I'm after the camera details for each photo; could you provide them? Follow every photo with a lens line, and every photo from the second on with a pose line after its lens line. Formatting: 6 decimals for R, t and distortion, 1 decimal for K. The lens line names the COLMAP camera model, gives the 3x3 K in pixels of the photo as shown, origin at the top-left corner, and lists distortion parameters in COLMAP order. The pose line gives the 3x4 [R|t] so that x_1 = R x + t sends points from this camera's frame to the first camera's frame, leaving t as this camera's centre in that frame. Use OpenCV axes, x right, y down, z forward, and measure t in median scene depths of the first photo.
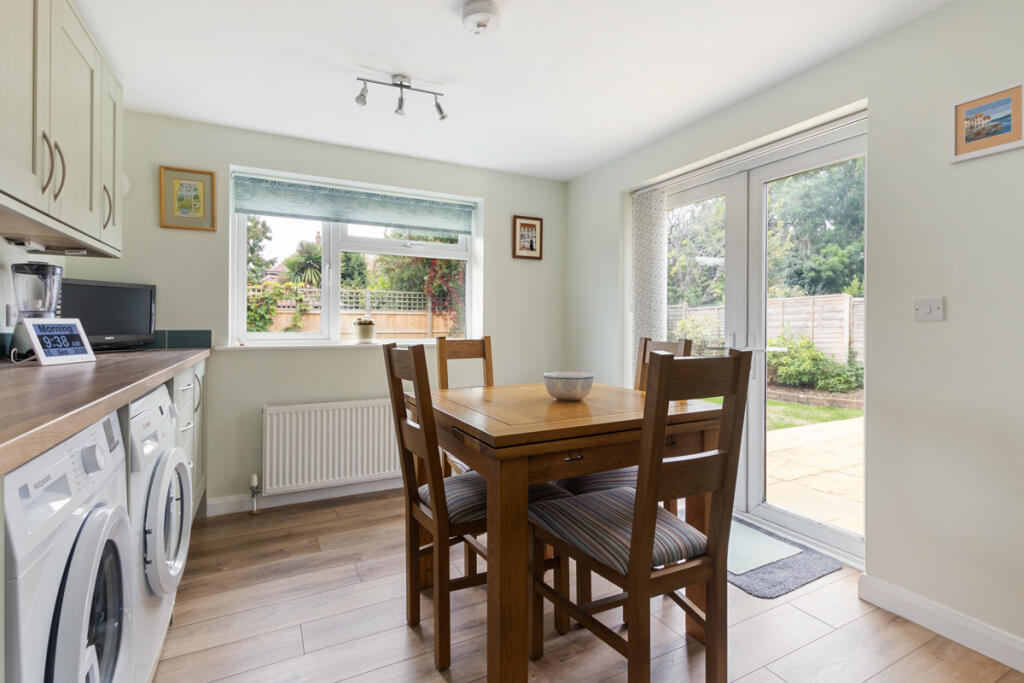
lens RADIAL K [[474.9, 0, 507.5], [0, 474.9, 321.2], [0, 0, 1]] dist [-0.001851, -0.000319]
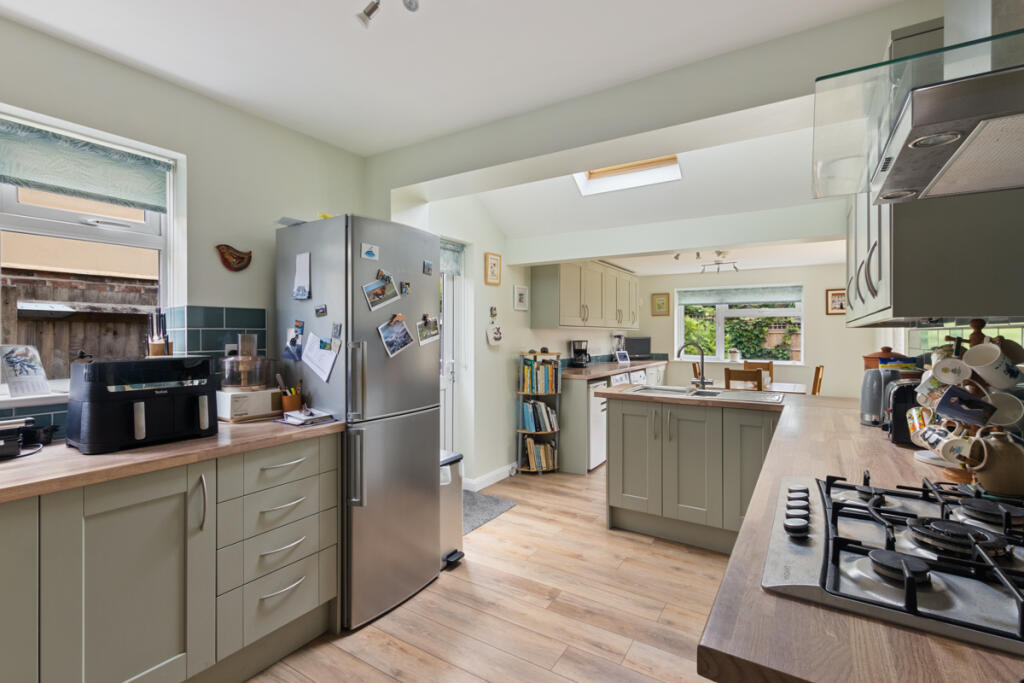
lens RADIAL K [[474.9, 0, 507.5], [0, 474.9, 321.2], [0, 0, 1]] dist [-0.001851, -0.000319]
pose [[0.508328, -0.021576, -0.860893, 1.209211], [0.001382, 0.999705, -0.024239, -0.099419], [0.861162, 0.011132, 0.508208, -1.122660]]
